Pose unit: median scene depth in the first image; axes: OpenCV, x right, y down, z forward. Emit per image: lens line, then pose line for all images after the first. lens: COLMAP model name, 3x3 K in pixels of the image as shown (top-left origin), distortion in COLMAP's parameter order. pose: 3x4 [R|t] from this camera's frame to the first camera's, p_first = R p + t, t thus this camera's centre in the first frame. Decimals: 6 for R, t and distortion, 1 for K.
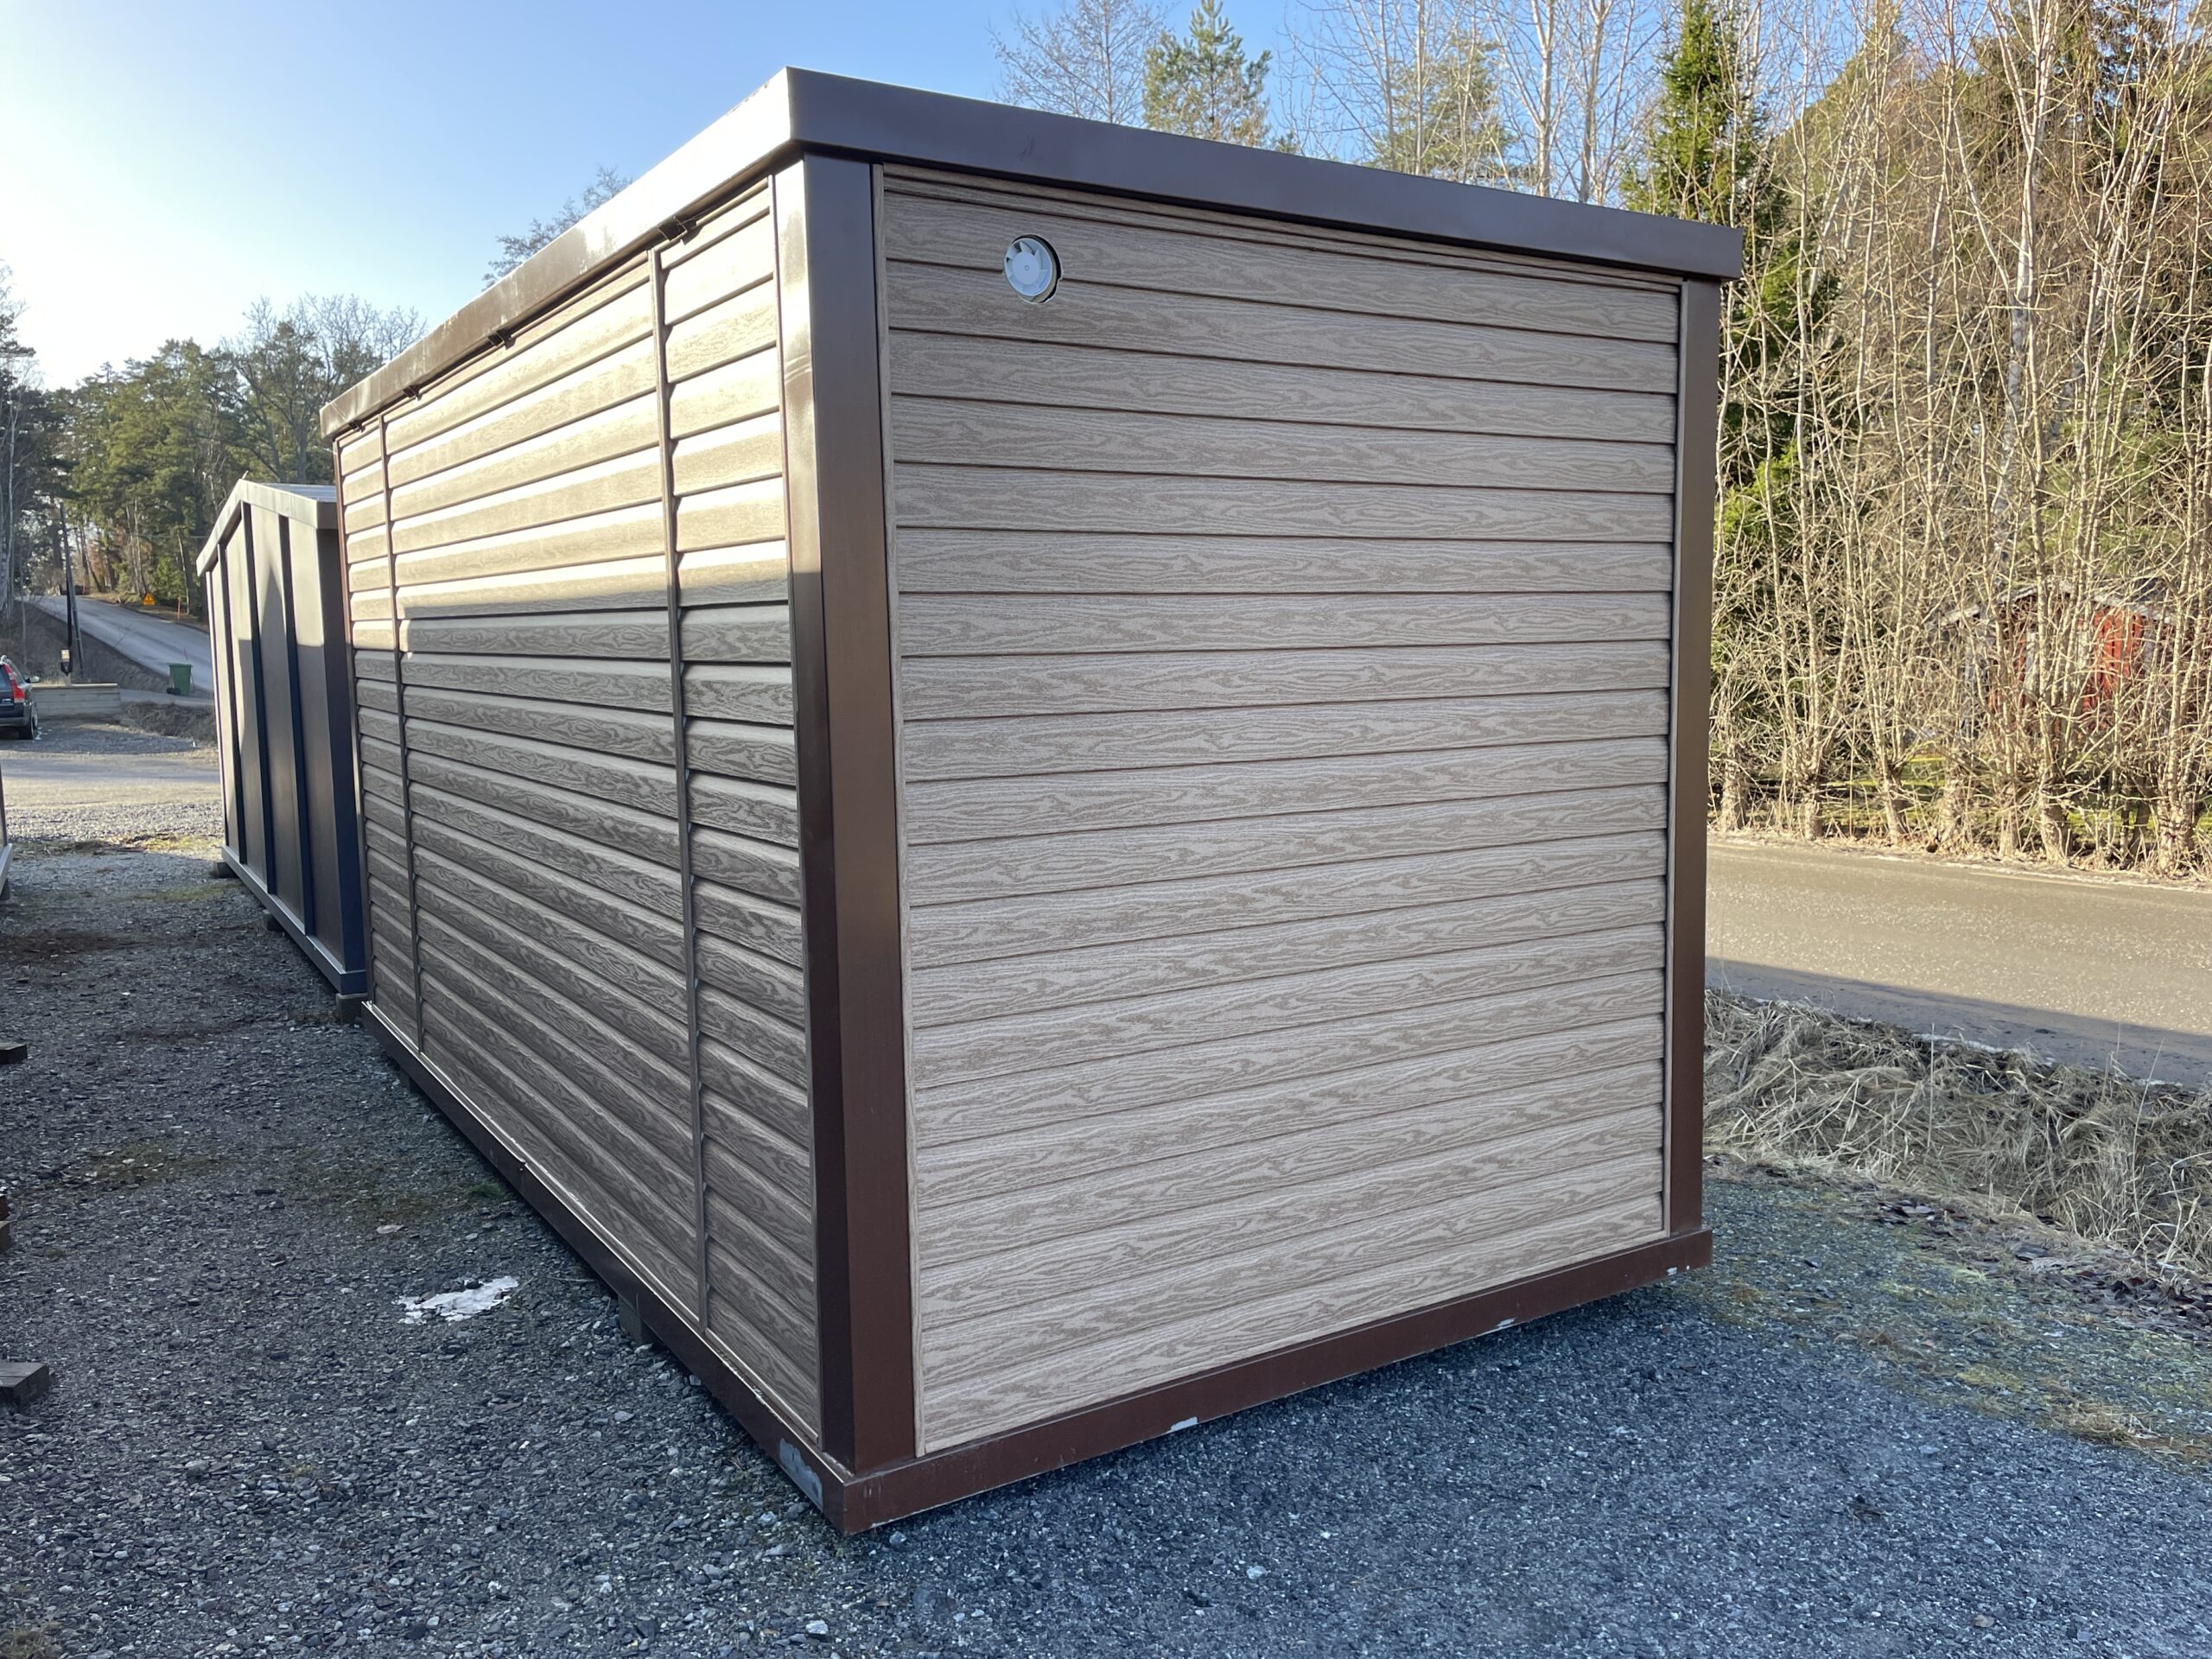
lens RADIAL K [[1702.6, 0, 1099.6], [0, 1702.6, 813.7], [0, 0, 1]] dist [0.101041, -0.129342]
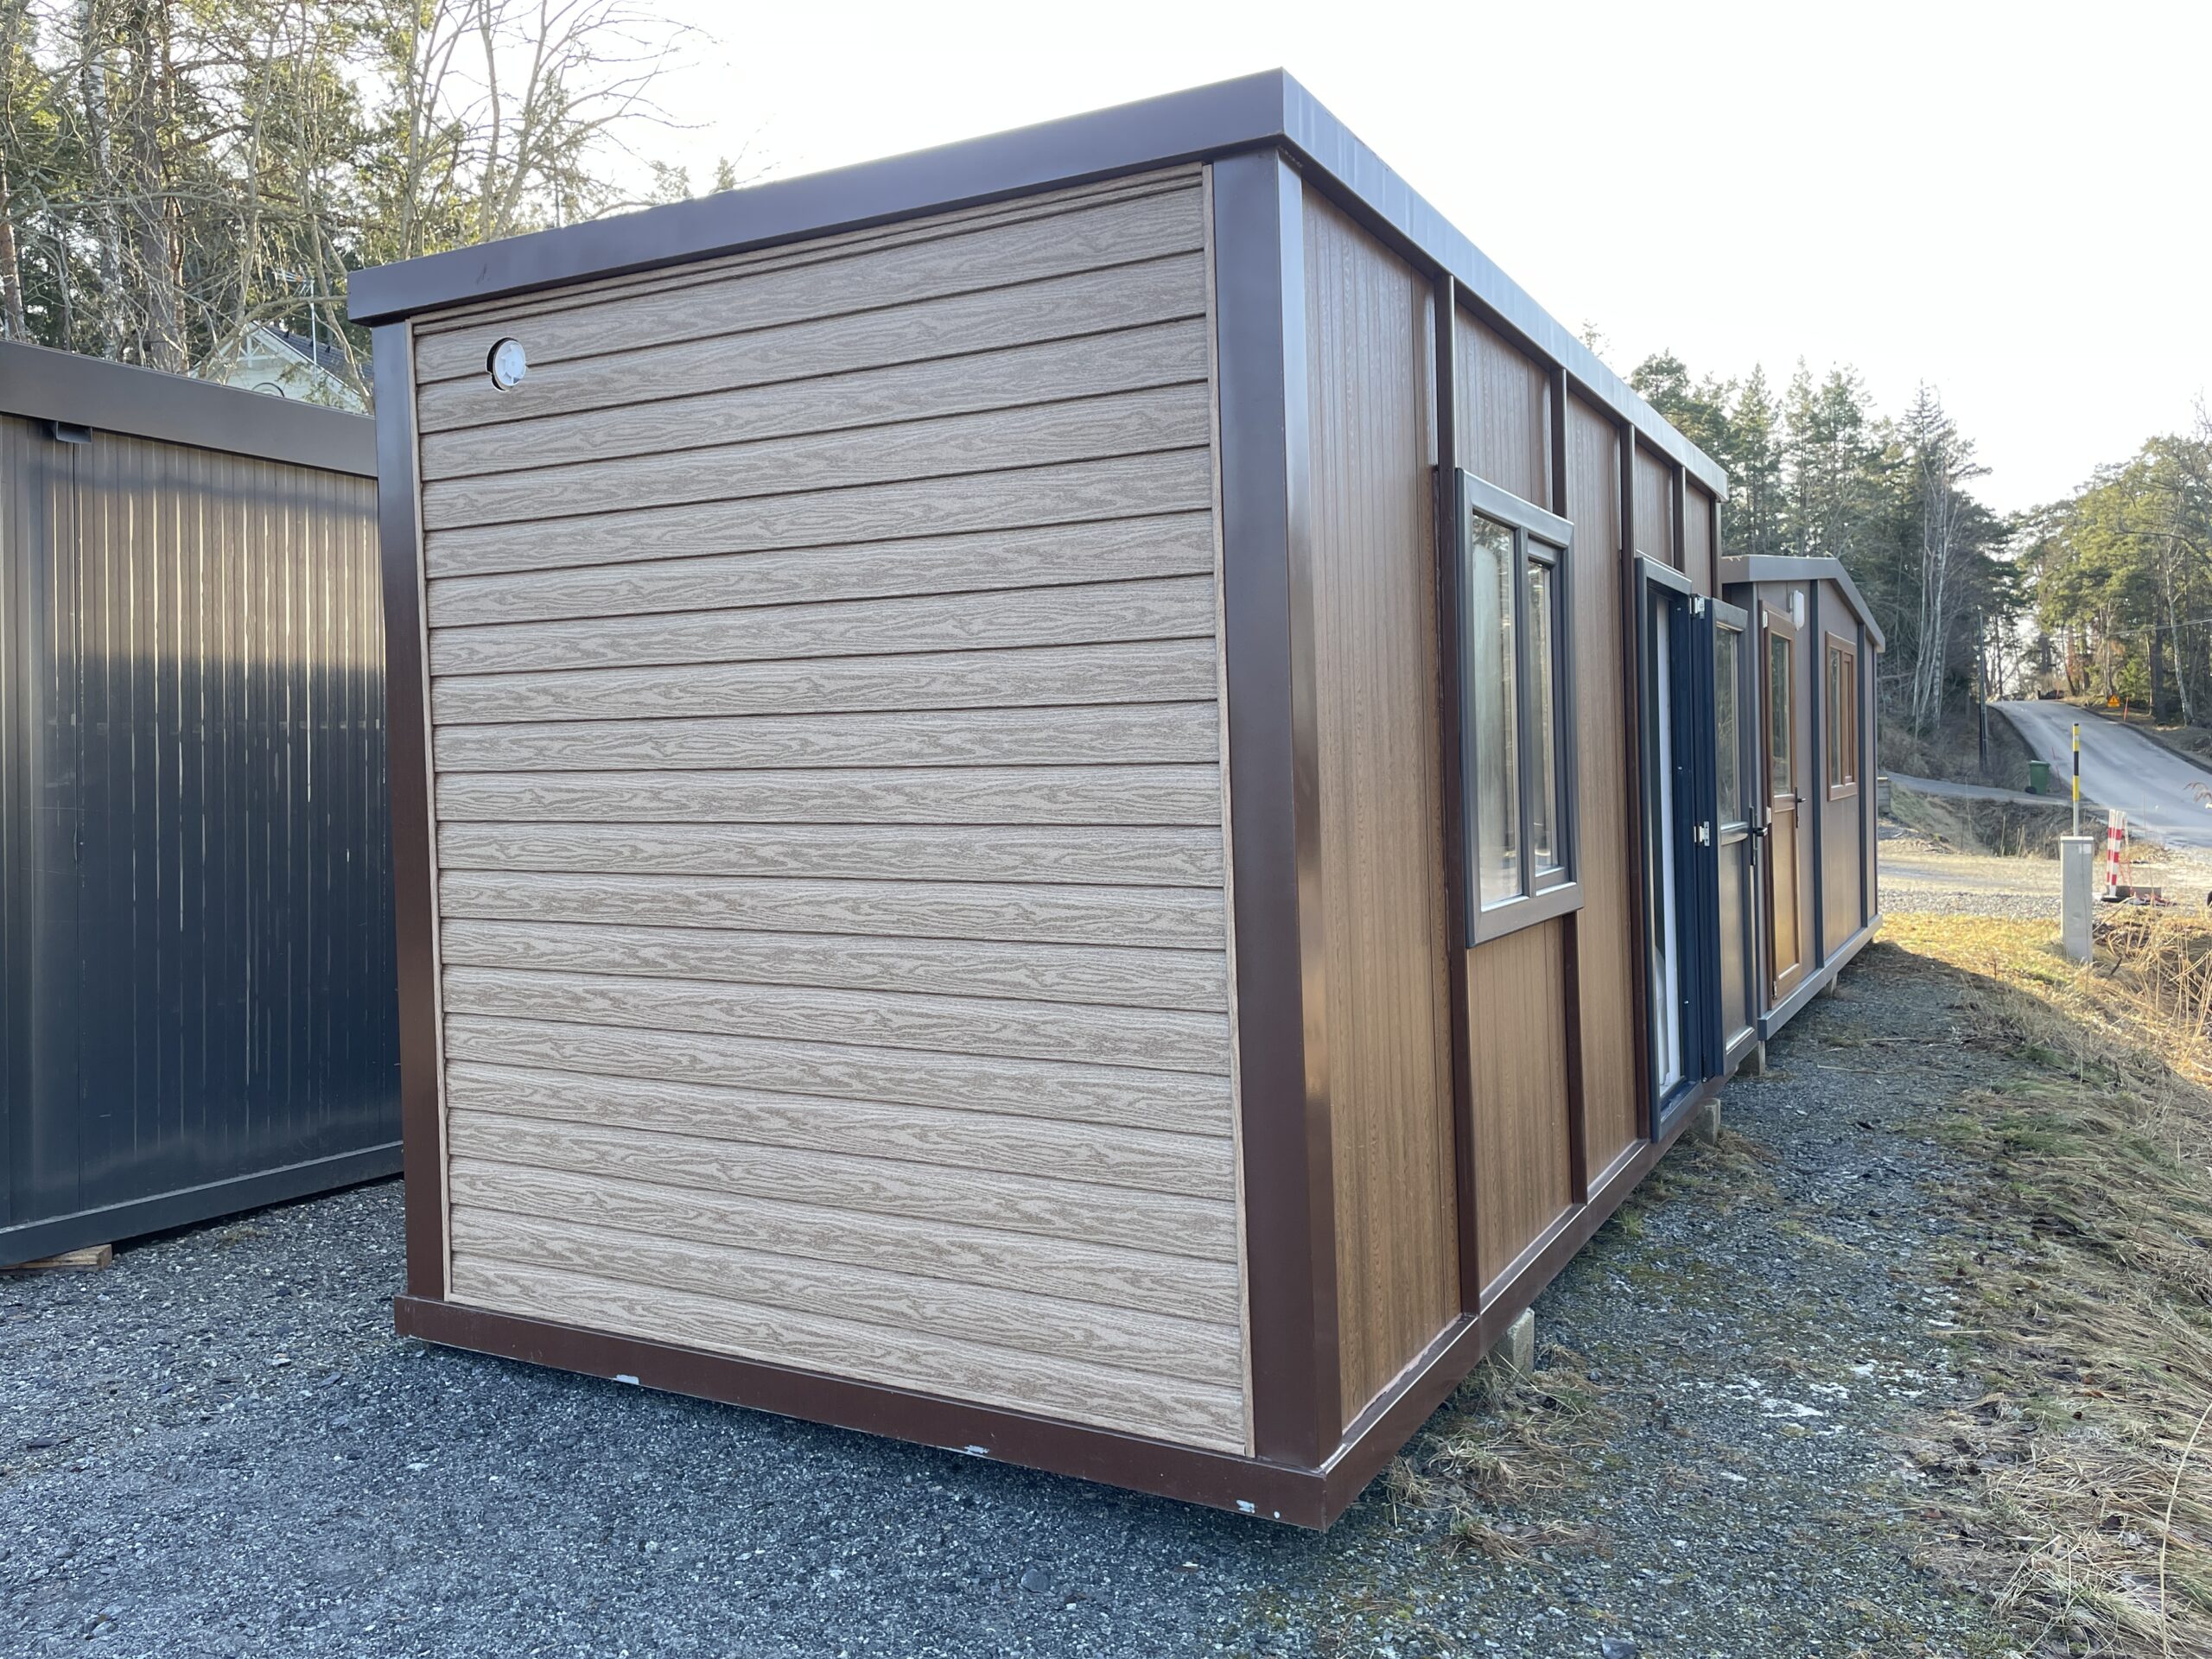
lens RADIAL K [[1702.6, 0, 1099.6], [0, 1702.6, 813.7], [0, 0, 1]] dist [0.101041, -0.129342]
pose [[0.485459, 0.031290, -0.873699, 1.113324], [-0.084270, 0.996381, -0.011140, -0.012558], [0.870188, 0.079035, 0.486339, 0.690742]]
